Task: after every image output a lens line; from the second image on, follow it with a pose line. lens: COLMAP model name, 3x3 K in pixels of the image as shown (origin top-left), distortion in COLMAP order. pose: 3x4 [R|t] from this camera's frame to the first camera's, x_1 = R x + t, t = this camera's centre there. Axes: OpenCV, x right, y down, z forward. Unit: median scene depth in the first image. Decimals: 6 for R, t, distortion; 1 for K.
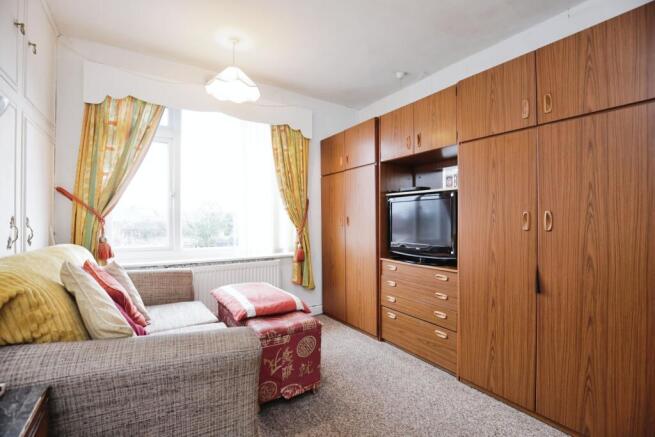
lens RADIAL K [[301.9, 0, 327.3], [0, 301.9, 221.6], [0, 0, 1]] dist [-0.027197, 0.000702]
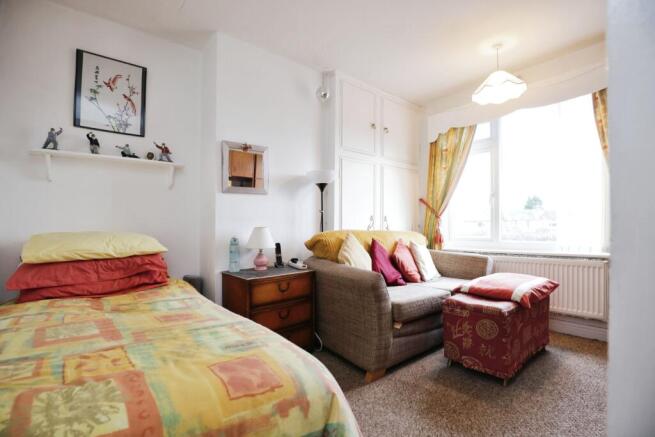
lens RADIAL K [[301.9, 0, 327.3], [0, 301.9, 221.6], [0, 0, 1]] dist [-0.027197, 0.000702]
pose [[0.123123, -0.026921, -0.992026, 0.683991], [0.008882, 0.999622, -0.026025, 0.052497], [0.992352, -0.005607, 0.123316, 0.256731]]
